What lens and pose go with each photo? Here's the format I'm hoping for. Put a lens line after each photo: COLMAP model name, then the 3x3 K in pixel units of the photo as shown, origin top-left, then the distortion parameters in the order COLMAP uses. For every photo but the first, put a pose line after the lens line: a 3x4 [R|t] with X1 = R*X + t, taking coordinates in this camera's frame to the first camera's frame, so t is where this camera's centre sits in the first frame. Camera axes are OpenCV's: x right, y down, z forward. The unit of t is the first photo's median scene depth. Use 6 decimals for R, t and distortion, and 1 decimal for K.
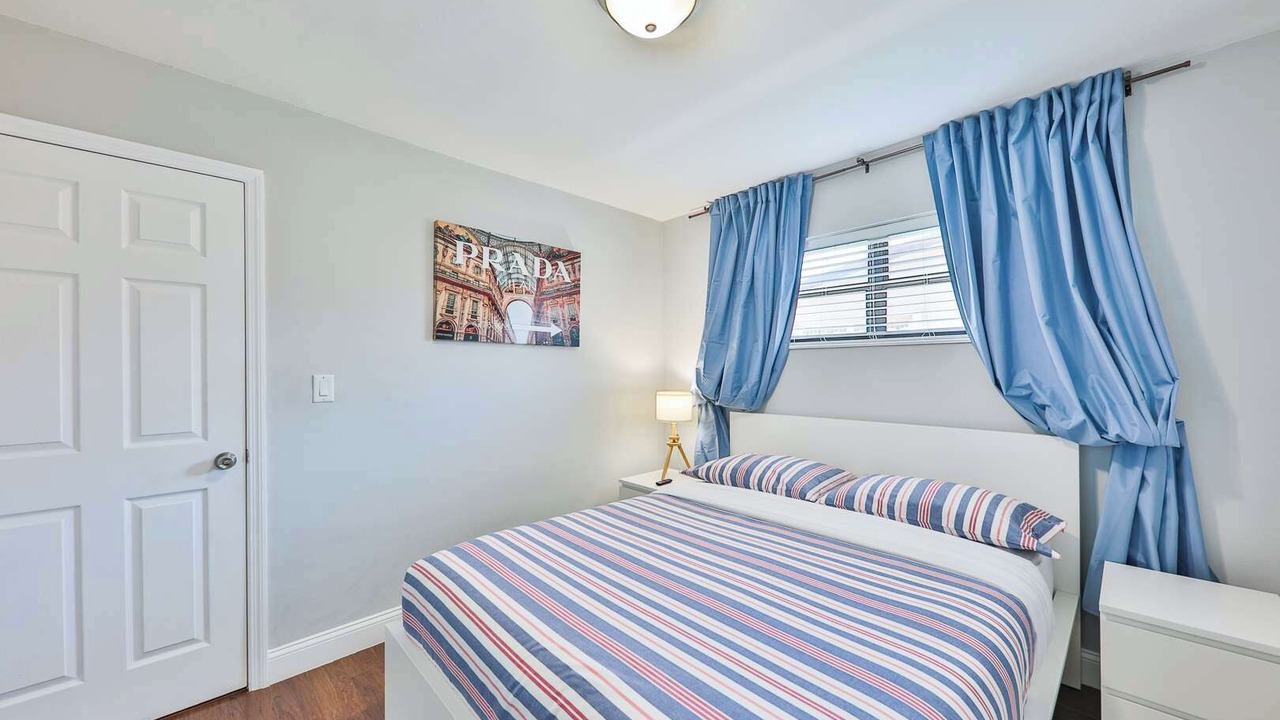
lens RADIAL K [[469.9, 0, 629.0], [0, 469.9, 365.1], [0, 0, 1]] dist [-0.001943, -0.003004]
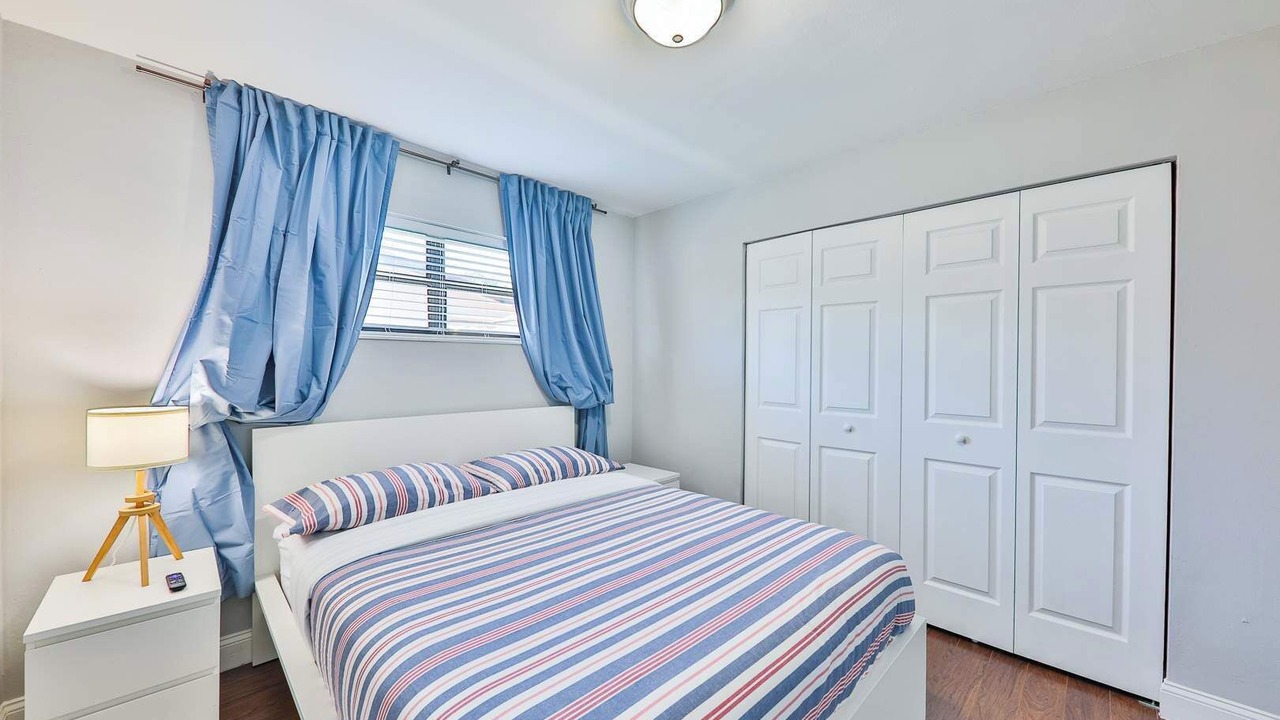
lens RADIAL K [[469.9, 0, 645.4], [0, 469.9, 364.9], [0, 0, 1]] dist [-0.001943, -0.003004]
pose [[-0.057215, 0.003043, 0.998357, -0.525408], [-0.013339, 0.999904, -0.003812, 0.008696], [-0.998273, -0.013535, -0.057169, 0.591954]]
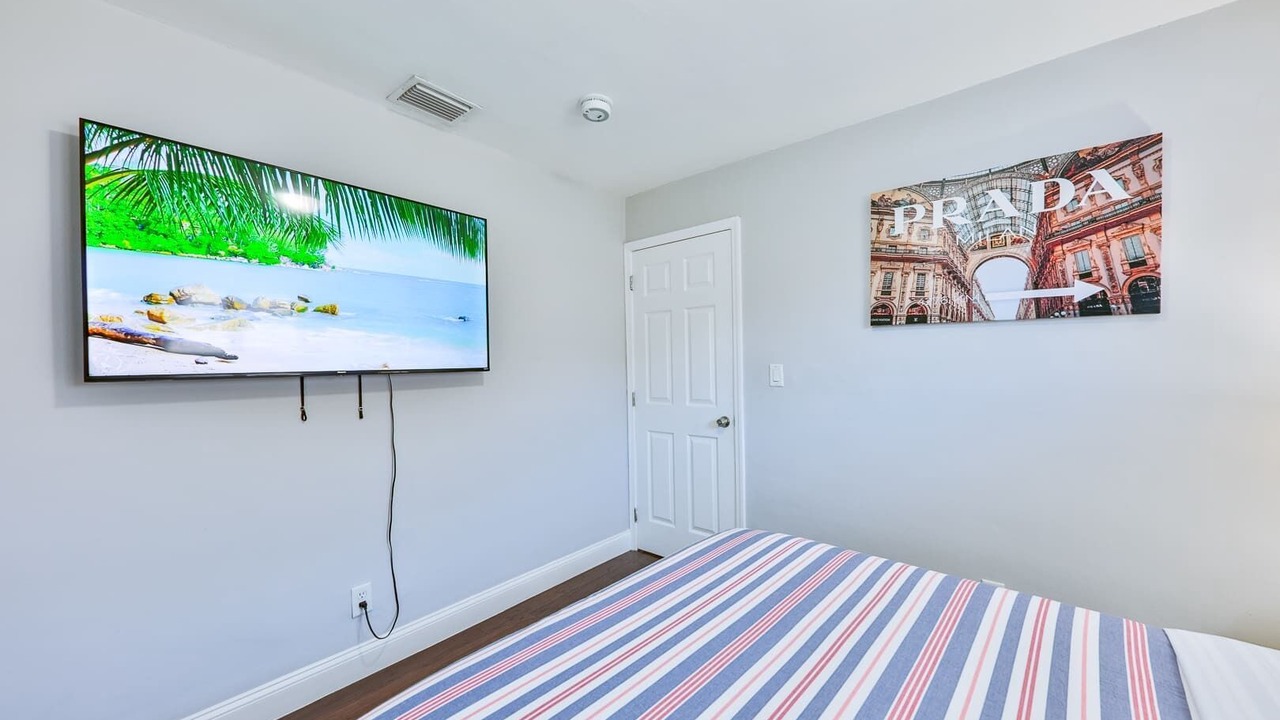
lens RADIAL K [[469.9, 0, 630.5], [0, 469.9, 362.1], [0, 0, 1]] dist [-0.001943, -0.003004]
pose [[0.081310, 0.008538, -0.996652, 0.426108], [0.025416, 0.999620, 0.010637, -0.005351], [0.996365, -0.026196, 0.081062, 0.420865]]
